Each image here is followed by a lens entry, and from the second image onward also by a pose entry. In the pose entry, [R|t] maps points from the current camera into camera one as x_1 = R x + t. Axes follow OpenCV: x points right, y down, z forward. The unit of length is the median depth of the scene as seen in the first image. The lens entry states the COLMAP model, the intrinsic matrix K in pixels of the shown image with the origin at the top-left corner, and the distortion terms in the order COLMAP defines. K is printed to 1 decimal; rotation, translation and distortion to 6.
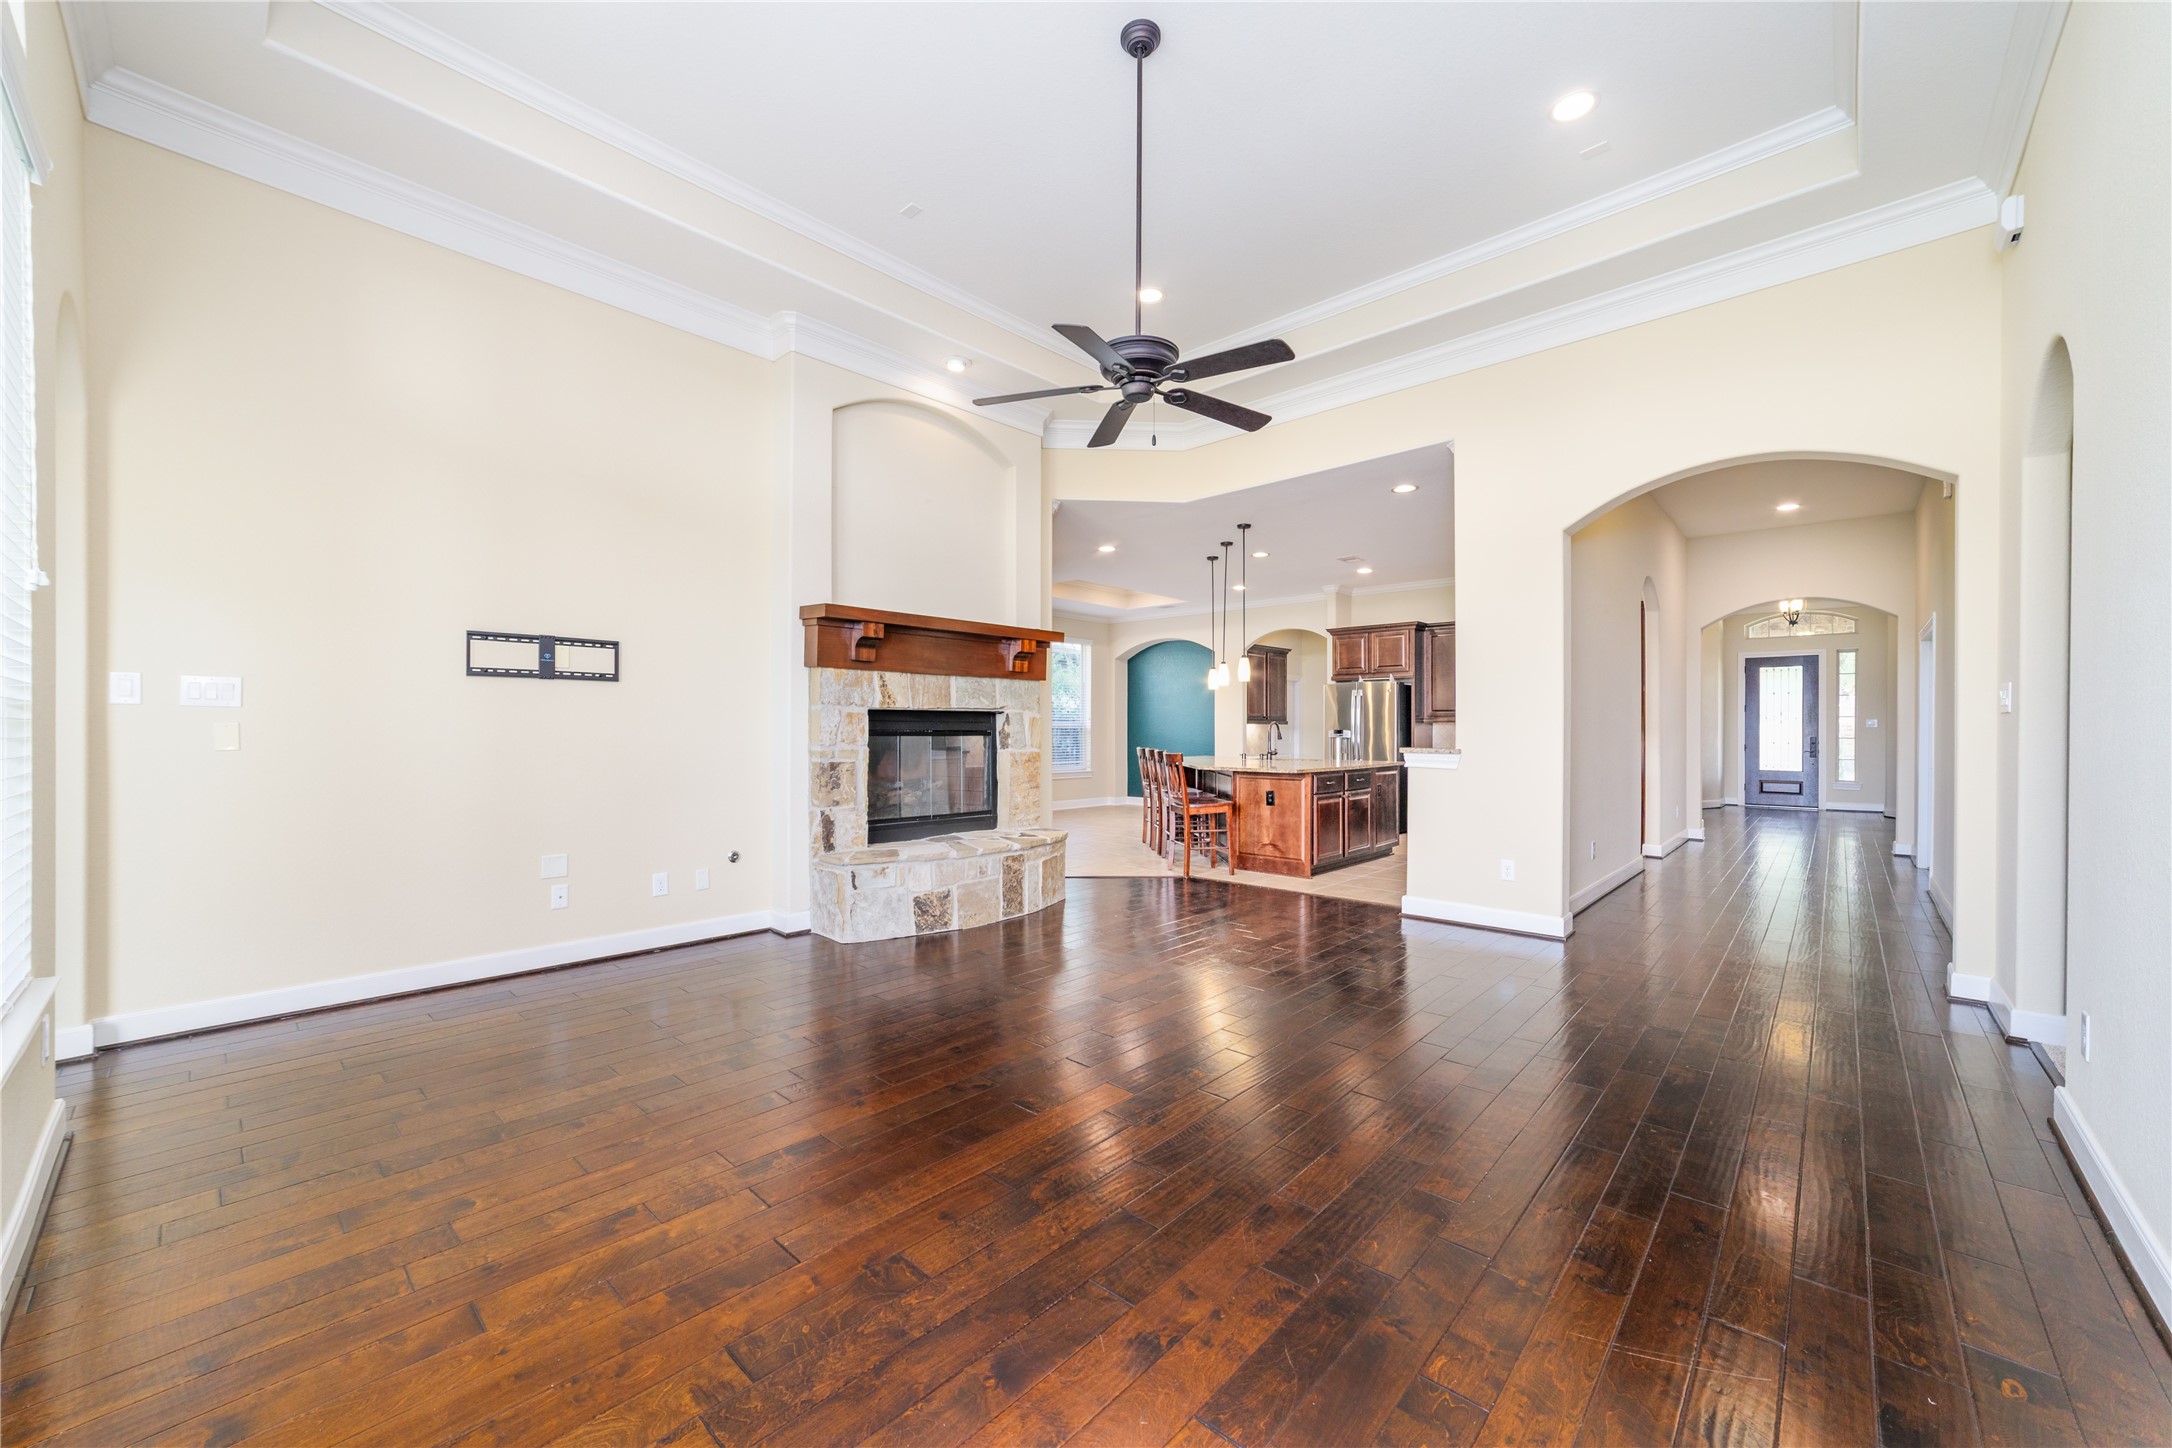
lens RADIAL K [[833.2, 0, 1081.6], [0, 833.2, 727.8], [0, 0, 1]] dist [-0.023007, 0.007939]
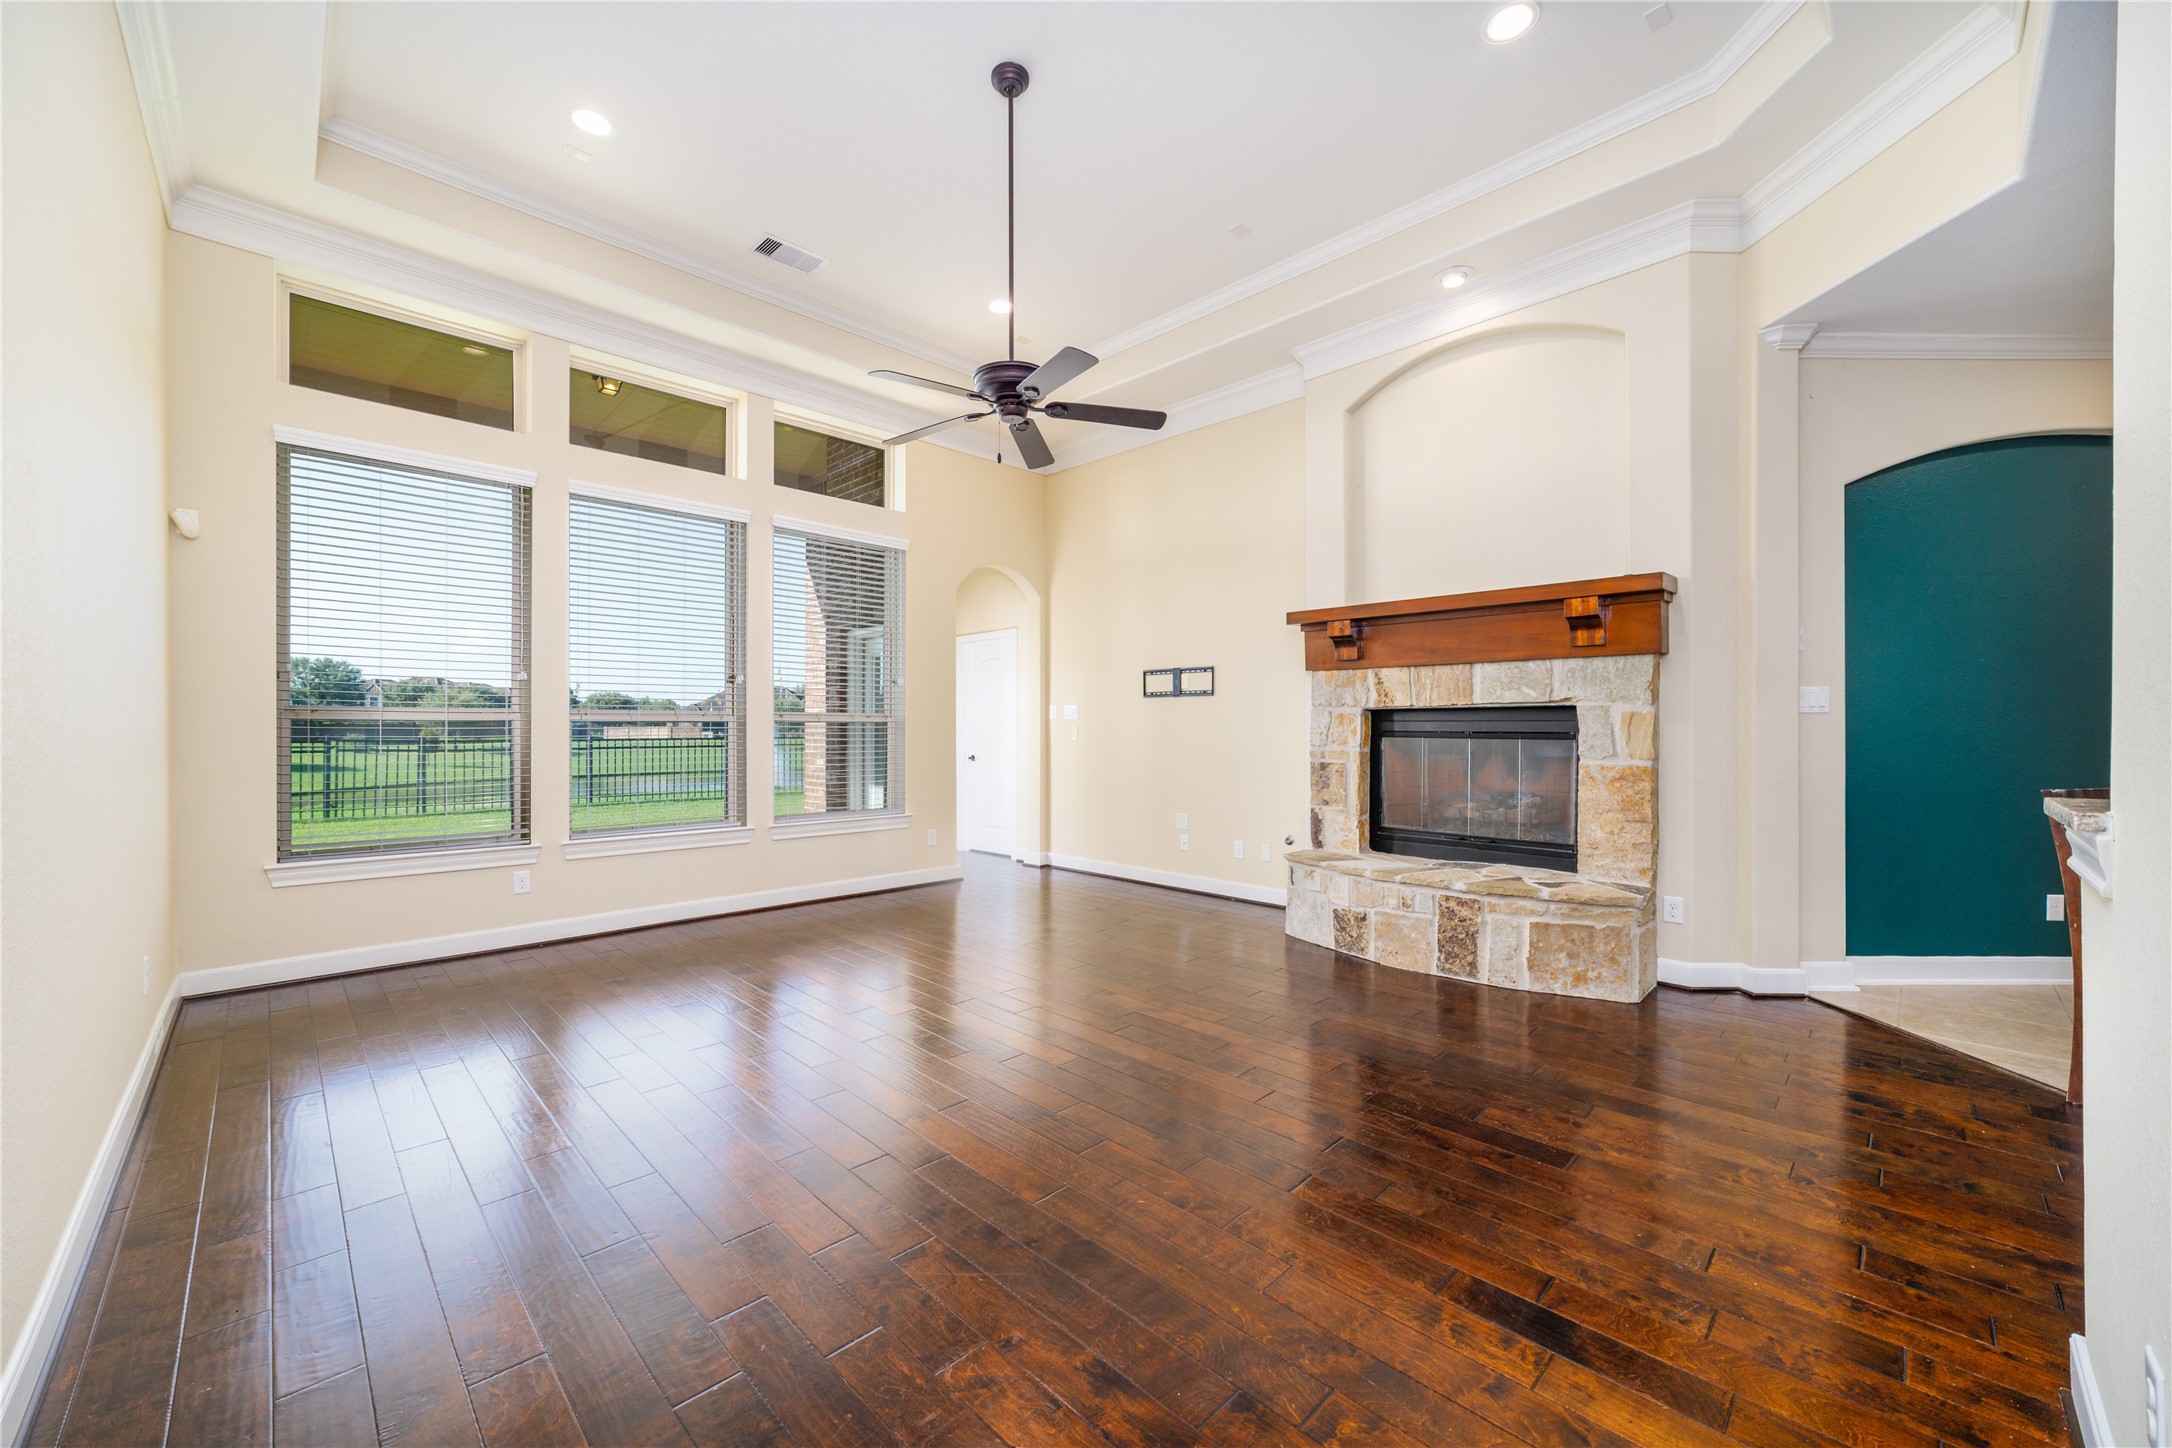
lens RADIAL K [[833.2, 0, 1081.6], [0, 833.2, 727.8], [0, 0, 1]] dist [-0.023007, 0.007939]
pose [[-0.041067, -0.001146, -0.999156, 0.727815], [0.001271, 0.999998, -0.001200, -0.000402], [0.999156, -0.001319, -0.041065, 0.731860]]
